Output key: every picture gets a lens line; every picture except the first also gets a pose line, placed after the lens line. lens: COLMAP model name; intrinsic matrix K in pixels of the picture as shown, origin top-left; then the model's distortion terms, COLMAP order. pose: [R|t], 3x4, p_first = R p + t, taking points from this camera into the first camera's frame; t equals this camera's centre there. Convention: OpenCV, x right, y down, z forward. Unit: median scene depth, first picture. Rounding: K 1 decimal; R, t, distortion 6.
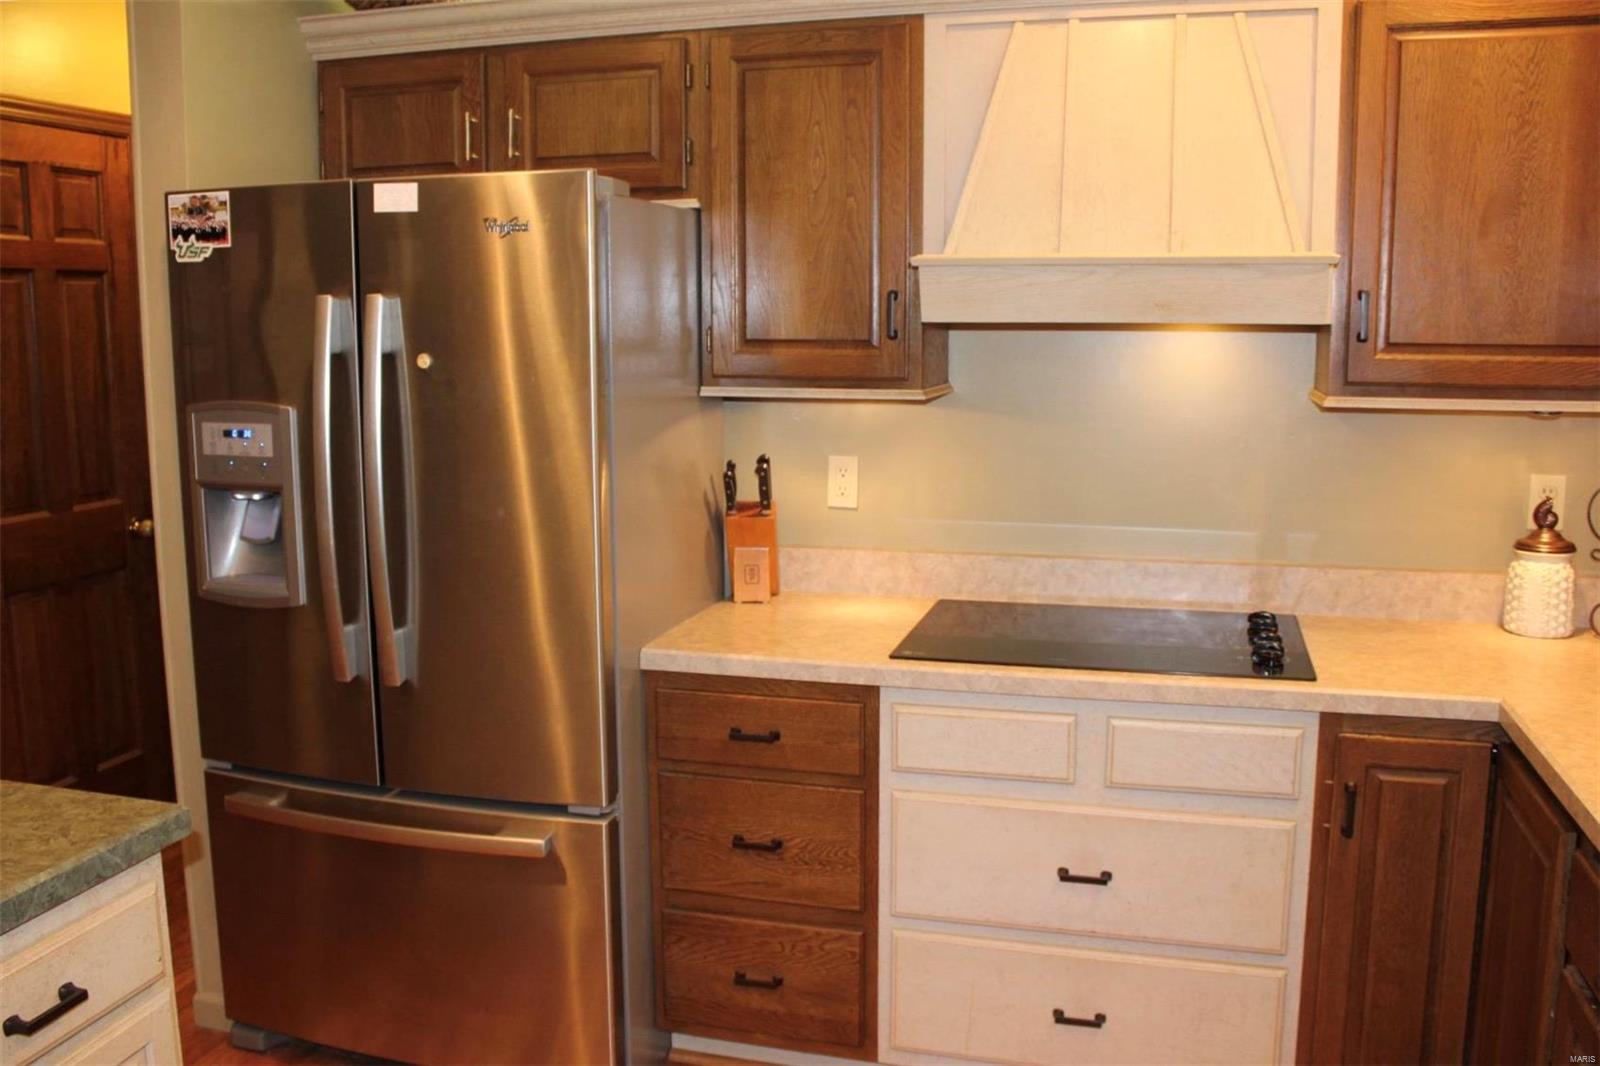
lens RADIAL K [[1321.2, 0, 810.8], [0, 1321.2, 536.4], [0, 0, 1]] dist [-0.166430, 0.141025]
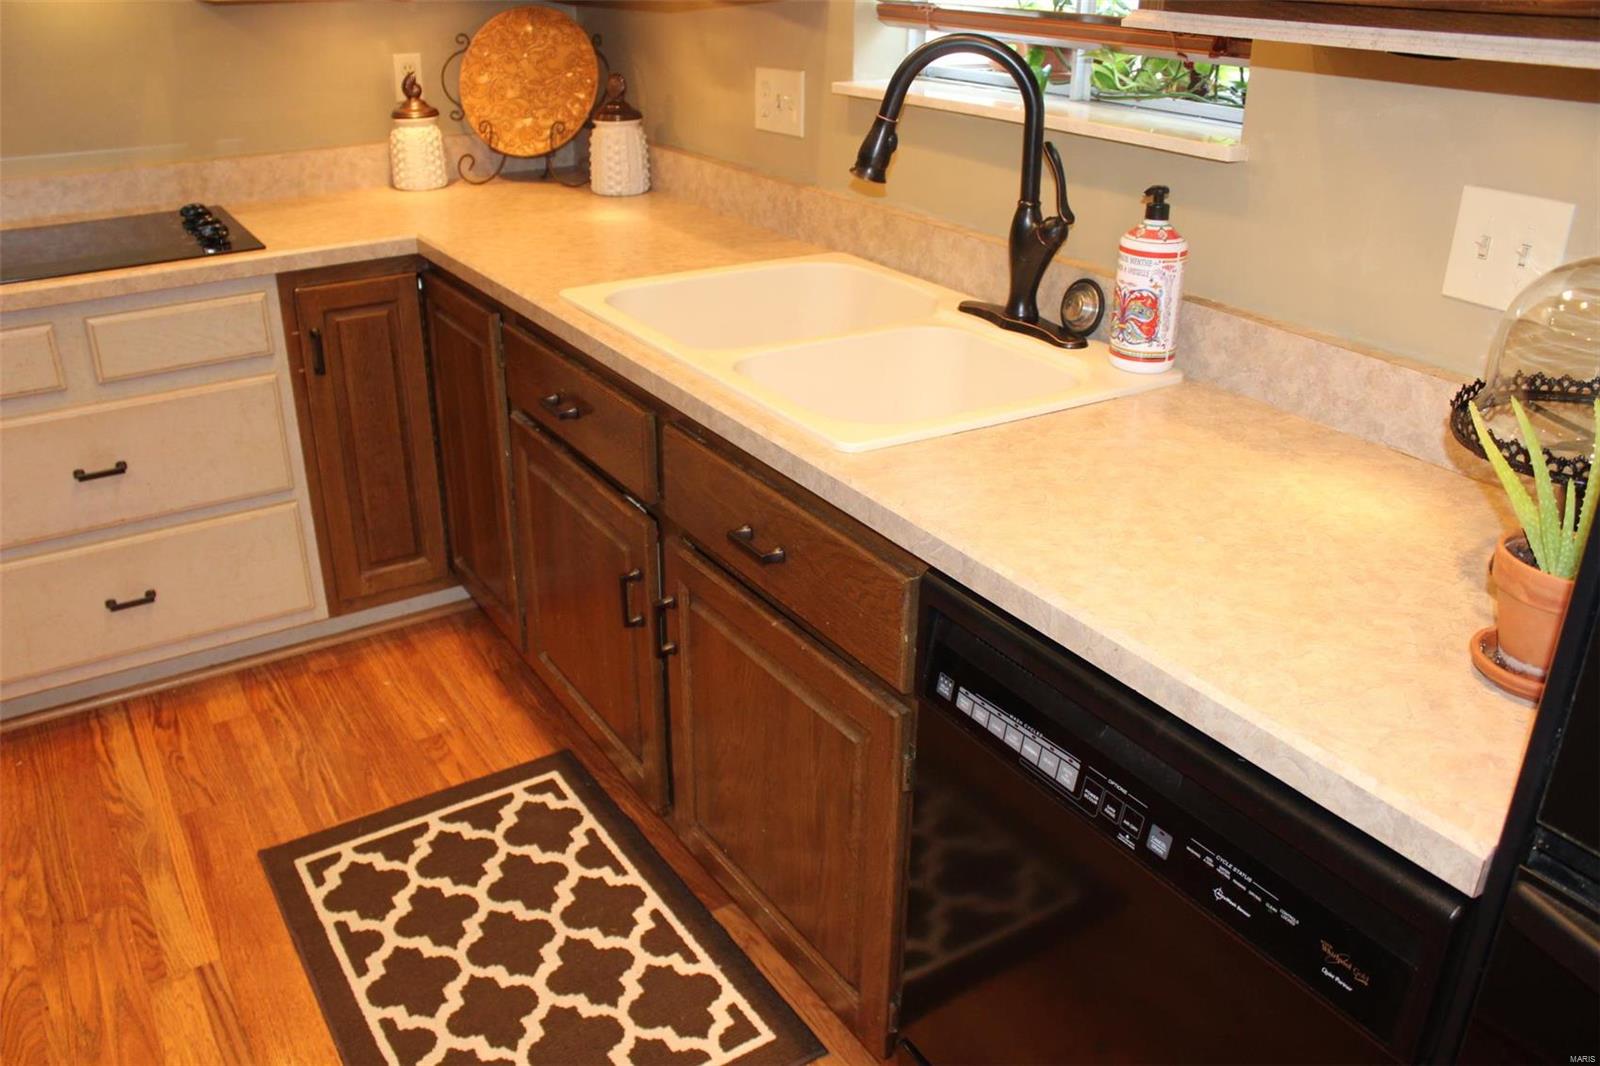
lens RADIAL K [[1321.2, 0, 785.5], [0, 1321.2, 515.9], [0, 0, 1]] dist [-0.166430, 0.141025]
pose [[0.663191, -0.296995, 0.687001, -0.140669], [0.109737, 0.946564, 0.303272, 0.038112], [-0.740361, -0.125738, 0.660345, -0.110668]]
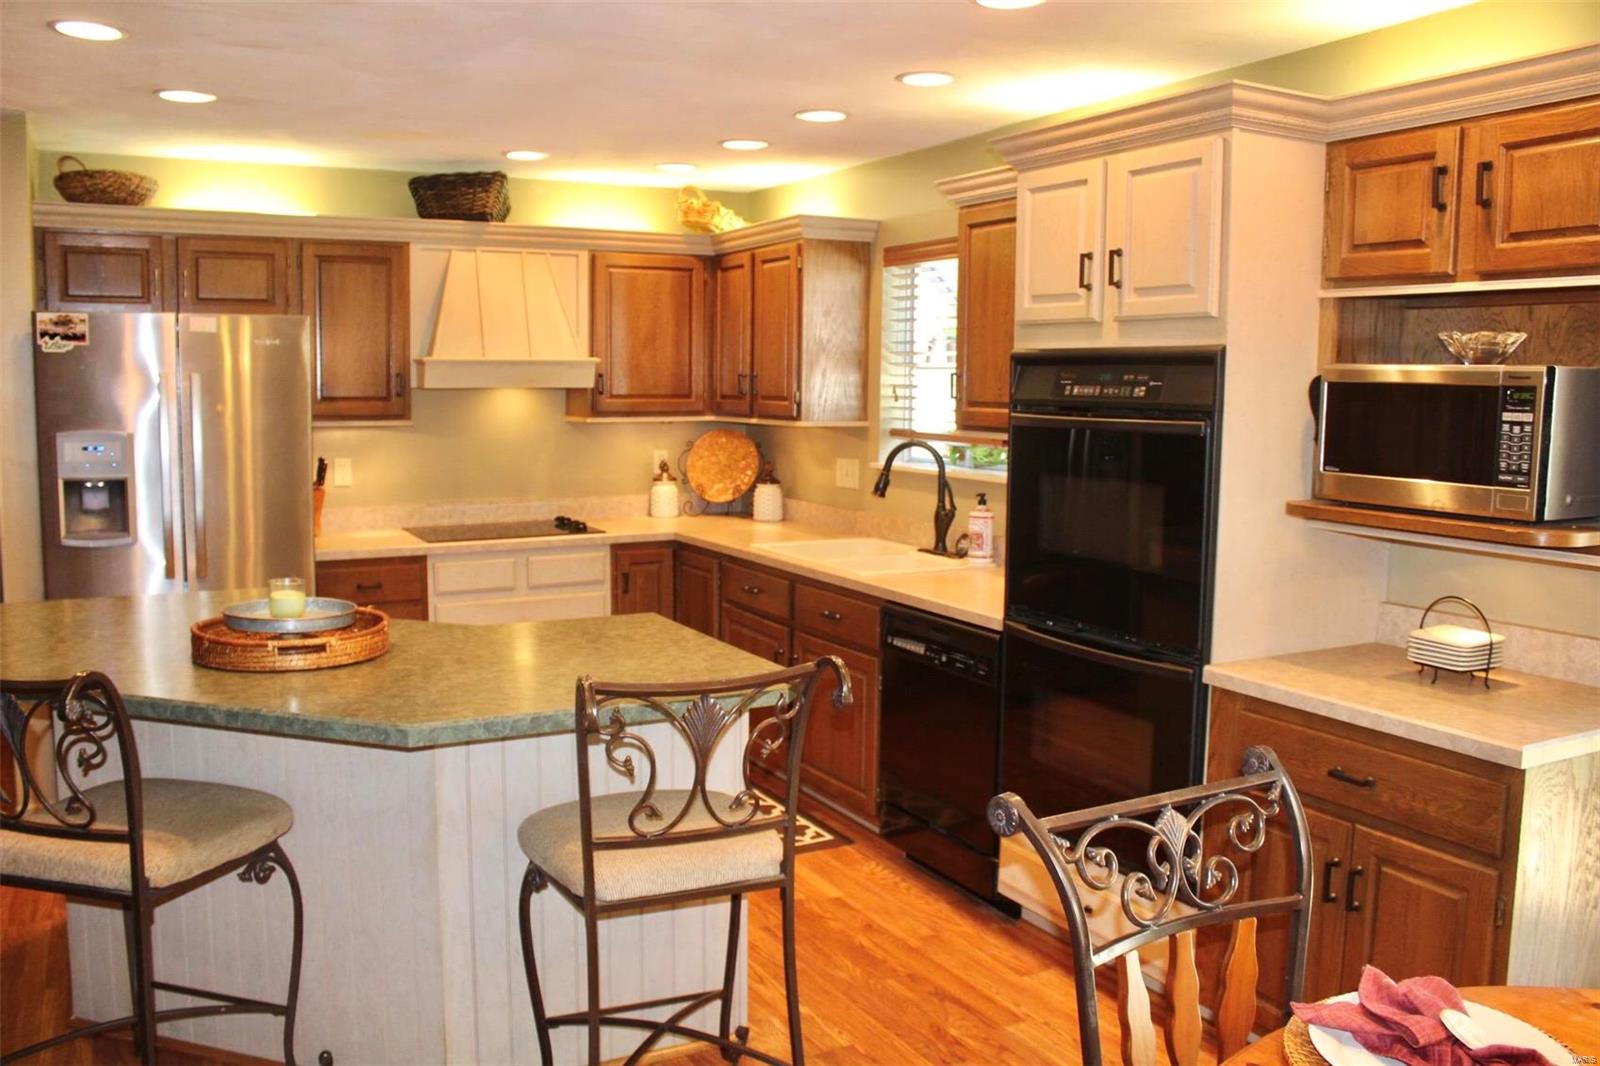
lens RADIAL K [[1321.2, 0, 787.7], [0, 1321.2, 524.0], [0, 0, 1]] dist [-0.166430, 0.141025]
pose [[0.714414, -0.066635, 0.696543, -1.004644], [0.097766, 0.995197, -0.005069, 0.129237], [-0.692859, 0.071720, 0.717497, -0.942616]]
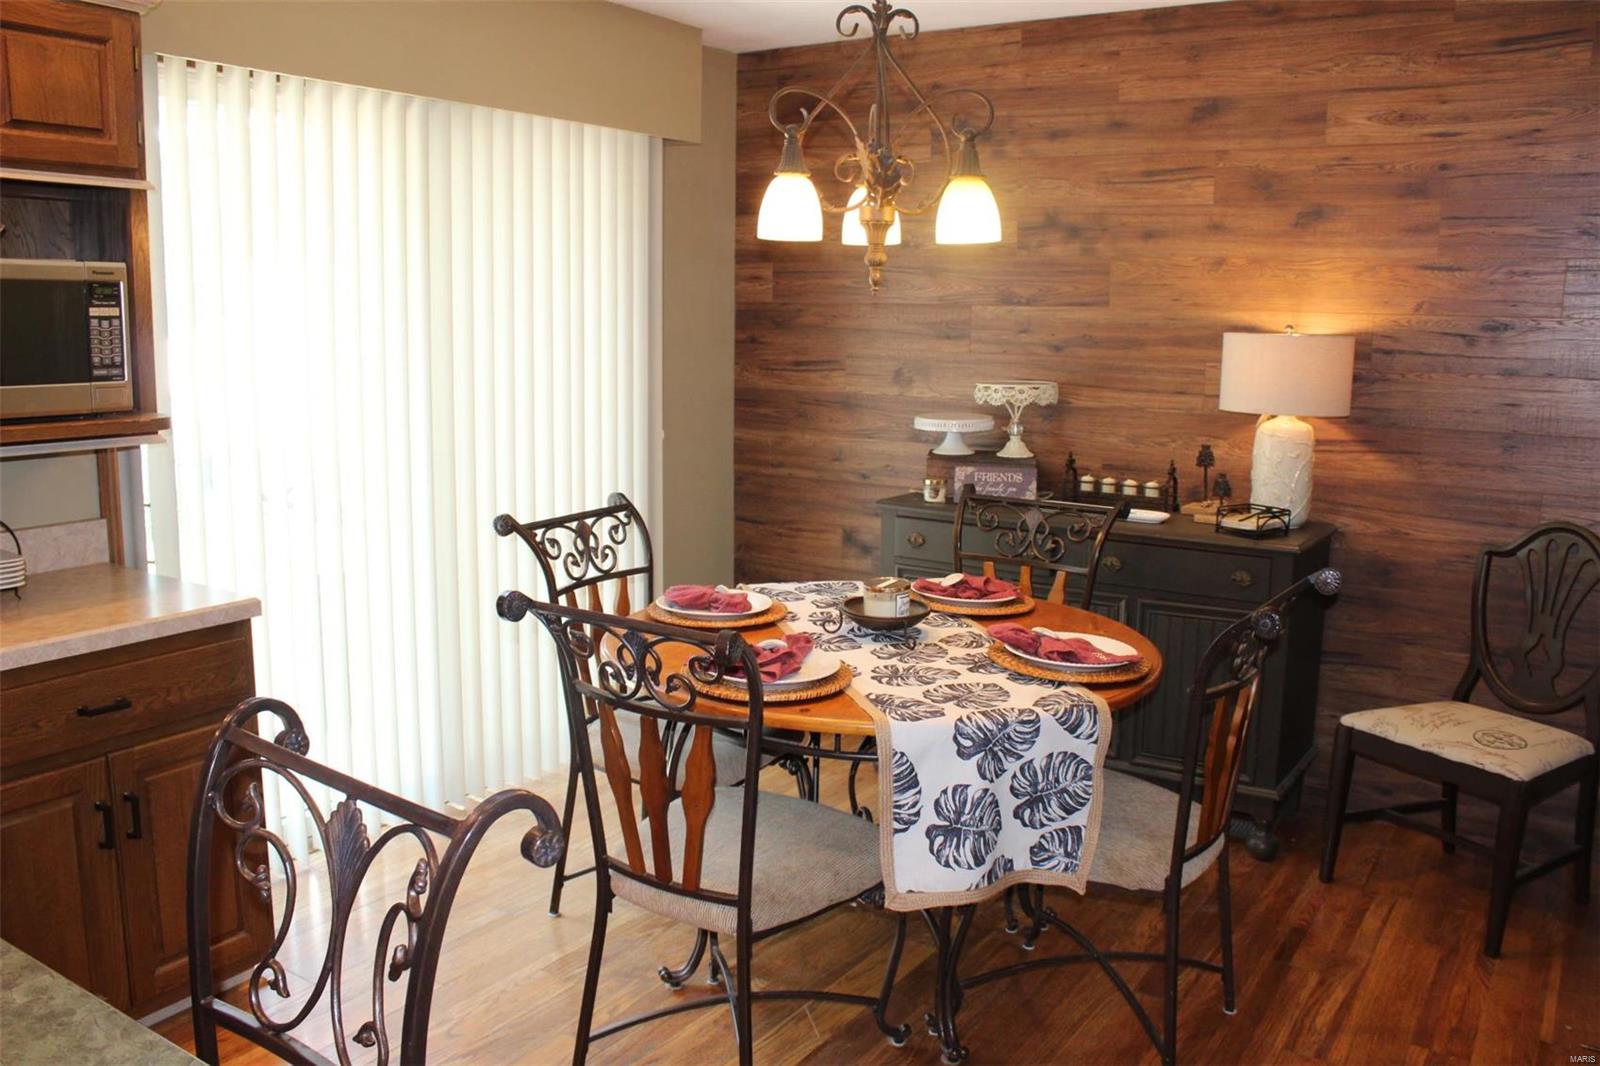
lens RADIAL K [[1321.2, 0, 786.3], [0, 1321.2, 533.3], [0, 0, 1]] dist [-0.166430, 0.141025]
pose [[-0.955985, -0.059339, 0.287353, -0.720966], [0.033971, 0.950367, 0.309270, -0.033180], [-0.291443, 0.305419, -0.906521, 0.202356]]
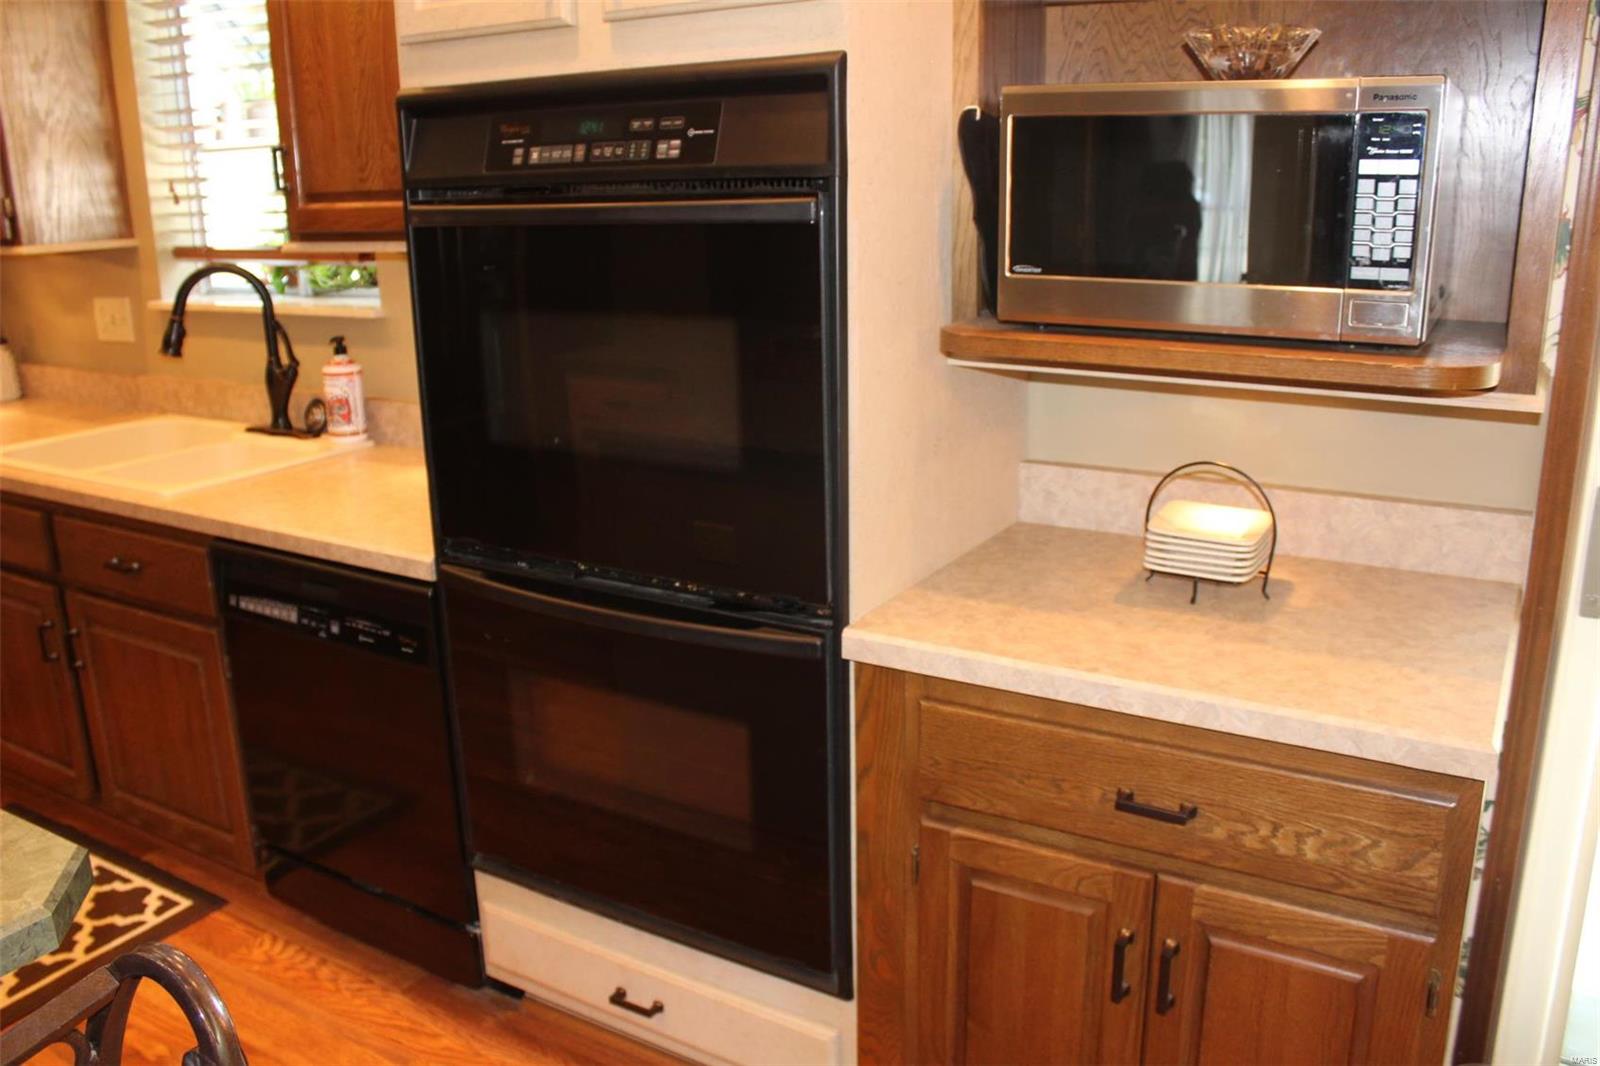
lens RADIAL K [[1321.2, 0, 790.4], [0, 1321.2, 526.6], [0, 0, 1]] dist [-0.166430, 0.141025]
pose [[0.261856, -0.260730, 0.929221, -0.543092], [0.171265, 0.960089, 0.221128, 0.078430], [-0.949789, 0.101239, 0.296059, -0.522450]]
